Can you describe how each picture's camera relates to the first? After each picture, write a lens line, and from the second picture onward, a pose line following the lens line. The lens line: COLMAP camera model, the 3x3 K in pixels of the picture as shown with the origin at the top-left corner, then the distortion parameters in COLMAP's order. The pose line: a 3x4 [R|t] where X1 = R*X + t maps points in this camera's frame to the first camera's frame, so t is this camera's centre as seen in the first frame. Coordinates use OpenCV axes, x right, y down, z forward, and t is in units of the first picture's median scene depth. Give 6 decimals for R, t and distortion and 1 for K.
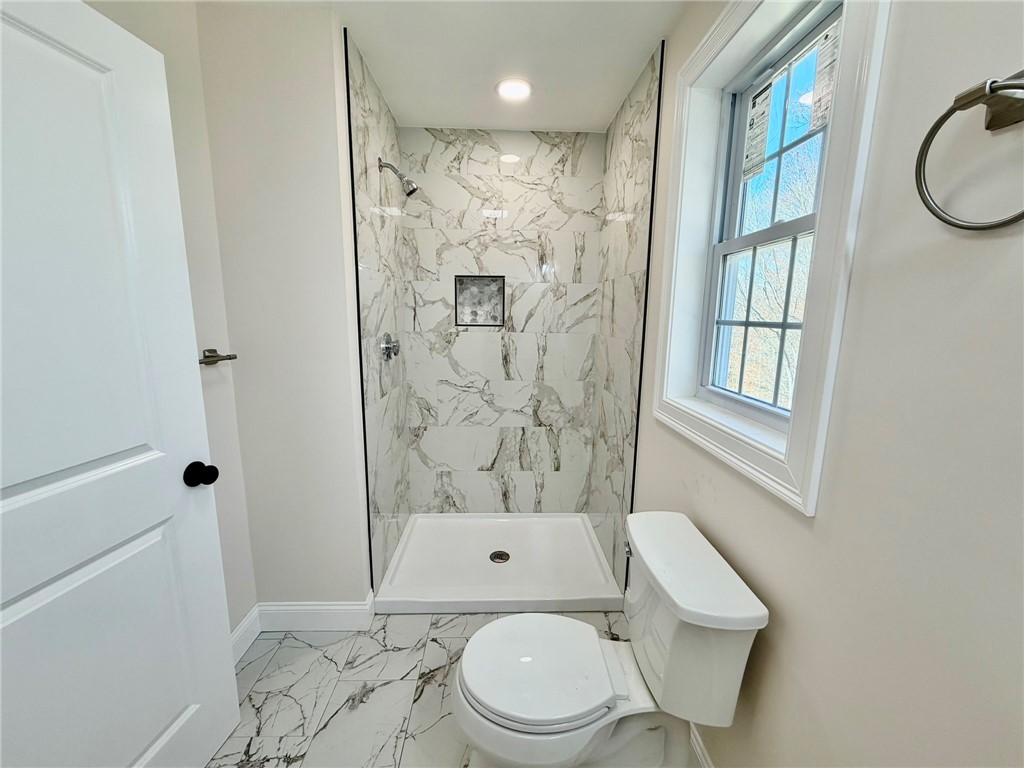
lens RADIAL K [[408.3, 0, 510.4], [0, 408.3, 384.3], [0, 0, 1]] dist [-0.001089, -0.000153]
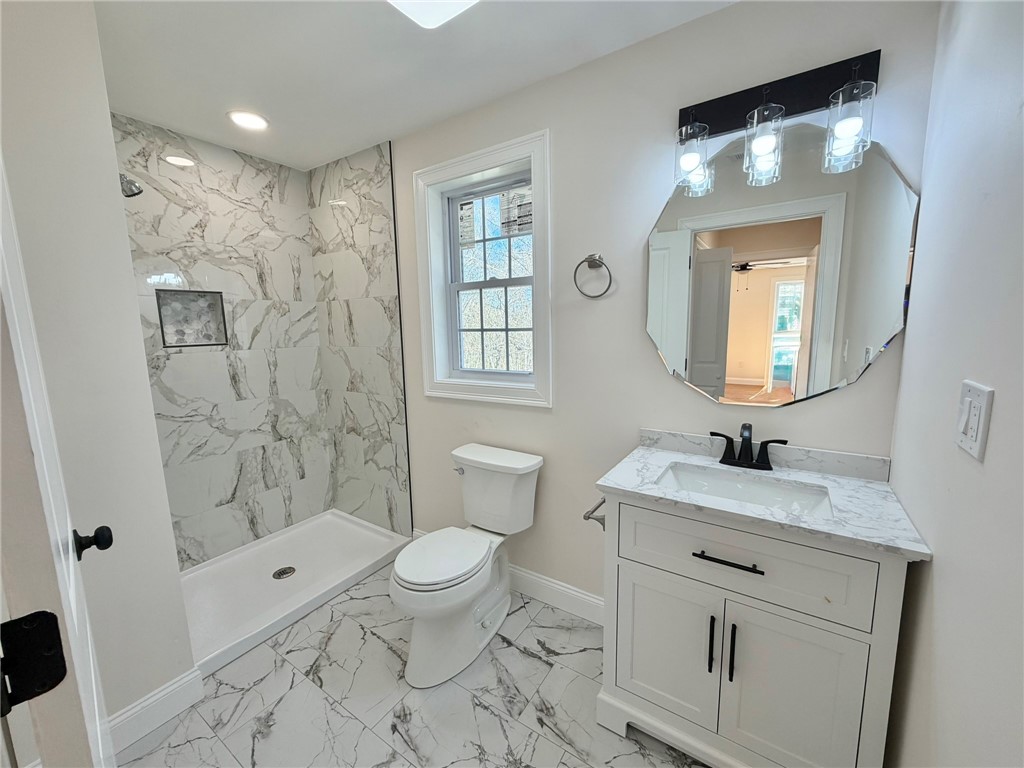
lens RADIAL K [[407.3, 0, 512.0], [0, 407.3, 384.0], [0, 0, 1]] dist [-0.000796, 0.000023]
pose [[0.575188, -0.141828, 0.805632, -0.411185], [0.165890, 0.984615, 0.054898, 0.005222], [-0.801024, 0.102070, 0.589867, -0.075481]]
